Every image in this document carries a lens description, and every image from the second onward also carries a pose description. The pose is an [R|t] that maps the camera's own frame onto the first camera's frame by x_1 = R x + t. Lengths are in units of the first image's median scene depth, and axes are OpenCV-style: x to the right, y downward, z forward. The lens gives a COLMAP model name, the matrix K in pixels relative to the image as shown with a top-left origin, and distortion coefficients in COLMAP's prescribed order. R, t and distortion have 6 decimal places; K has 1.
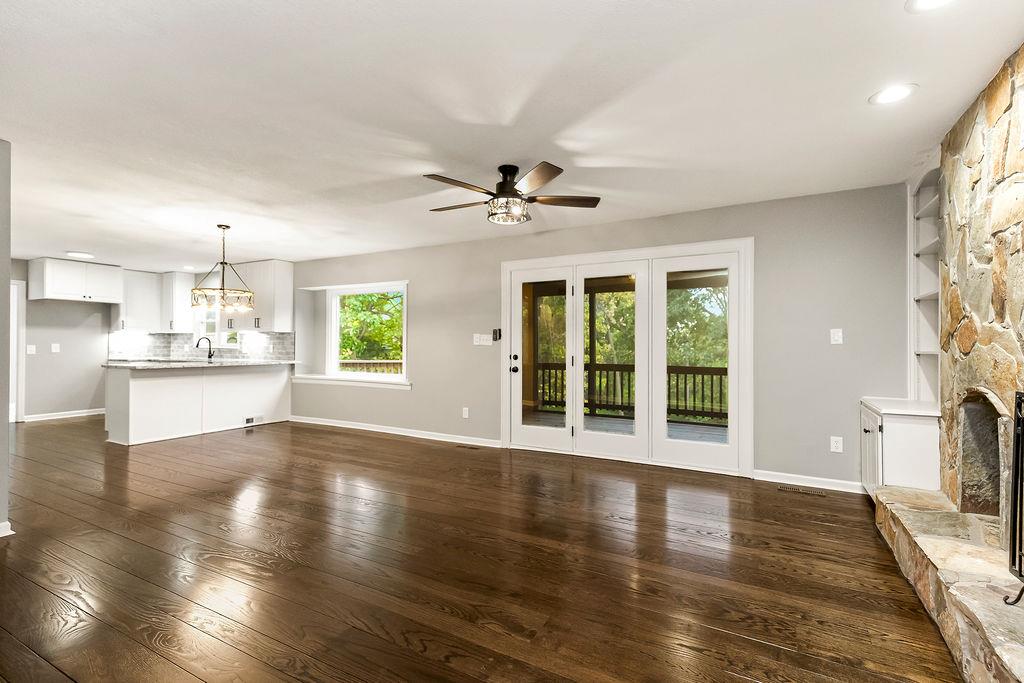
lens RADIAL K [[464.8, 0, 518.0], [0, 464.8, 340.8], [0, 0, 1]] dist [0.019067, -0.000469]
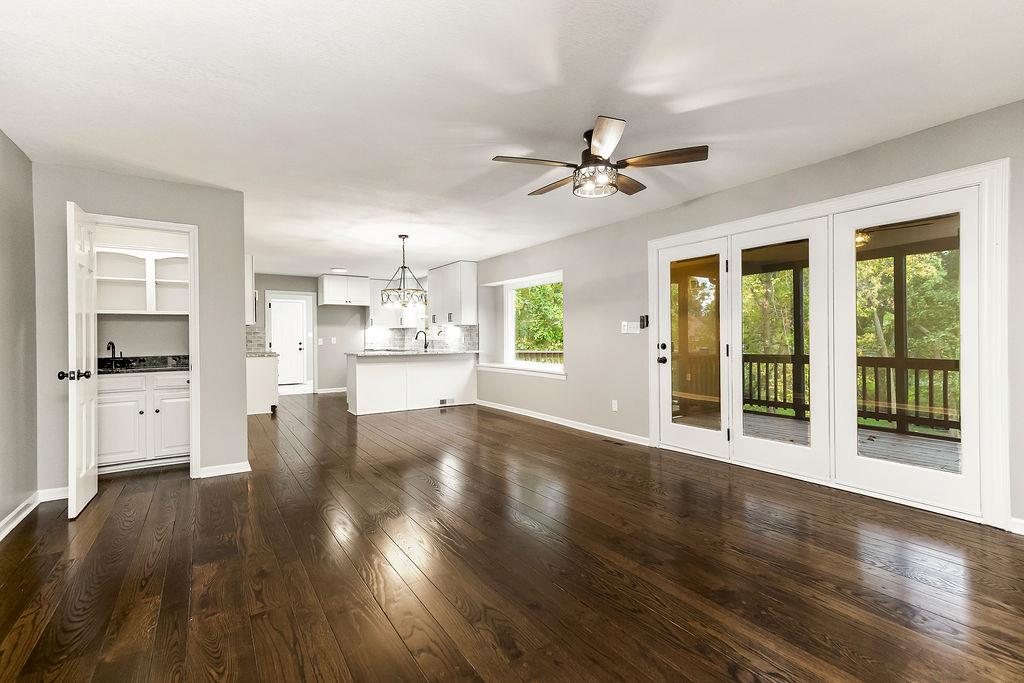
lens RADIAL K [[464.8, 0, 518.3], [0, 464.8, 339.0], [0, 0, 1]] dist [0.019067, -0.000469]
pose [[0.886036, -0.009437, -0.463521, 0.139996], [0.015983, 0.999820, 0.010196, 0.006752], [0.463342, -0.016443, 0.886027, 0.070332]]
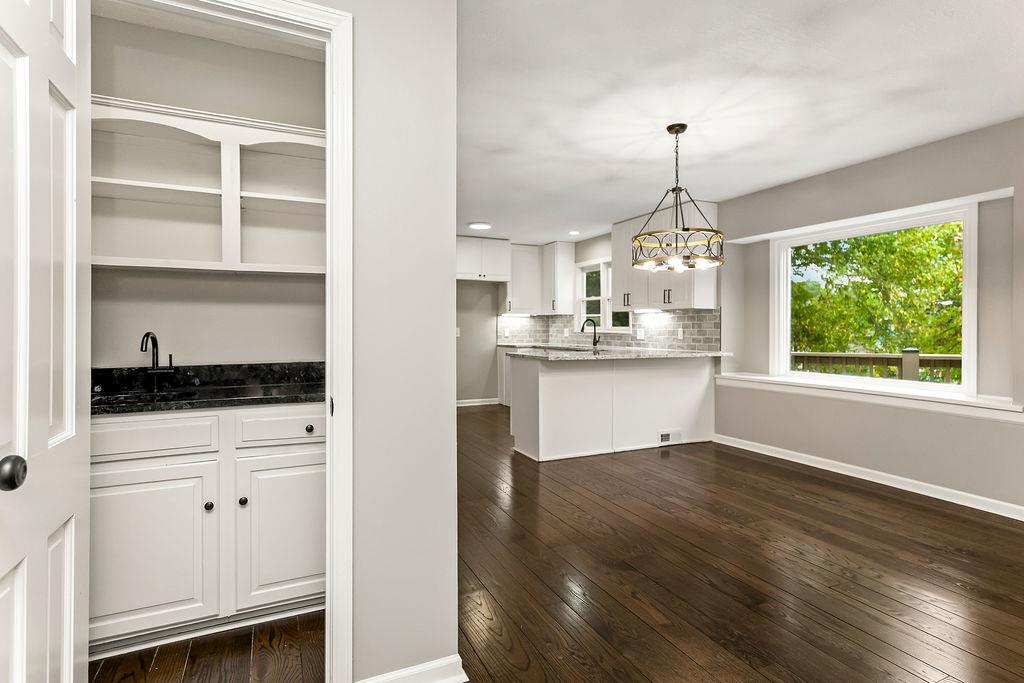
lens RADIAL K [[518.6, 0, 517.1], [0, 518.6, 331.0], [0, 0, 1]] dist [0.014800, 0.000637]
pose [[0.810026, -0.000885, -0.586394, -0.326654], [0.006556, 0.999950, 0.007548, 0.007050], [0.586358, -0.009959, 0.809991, 0.275098]]
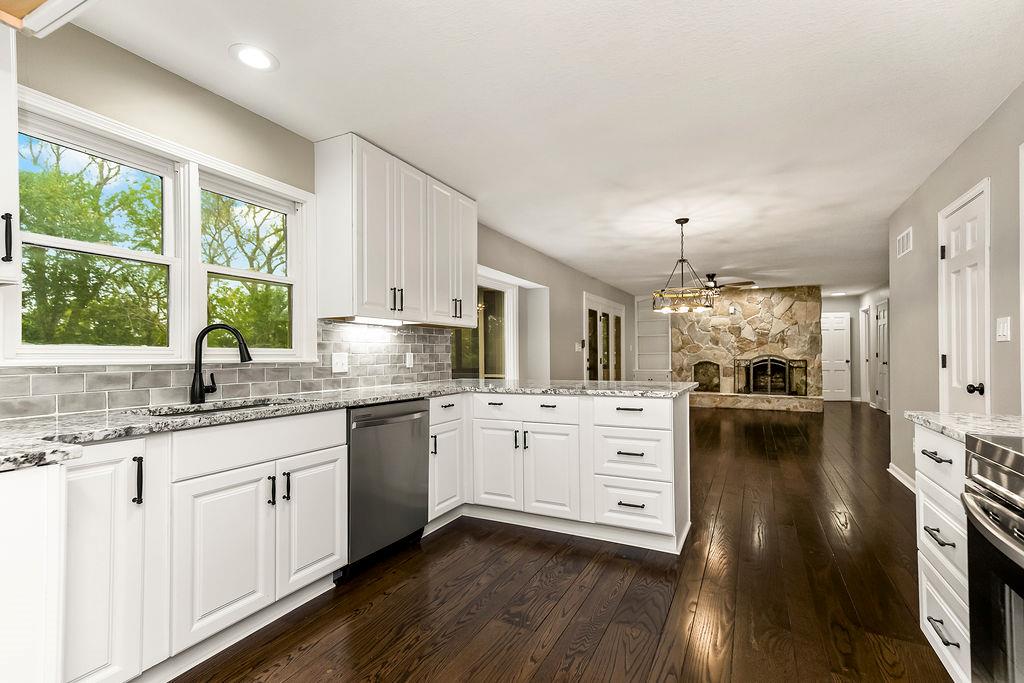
lens RADIAL K [[464.8, 0, 517.6], [0, 464.8, 351.8], [0, 0, 1]] dist [0.019067, -0.000469]
pose [[-0.032365, 0.002221, 0.999474, -1.232812], [-0.000253, 0.999997, -0.002231, 0.012024], [-0.999476, -0.000325, -0.032365, 1.091538]]
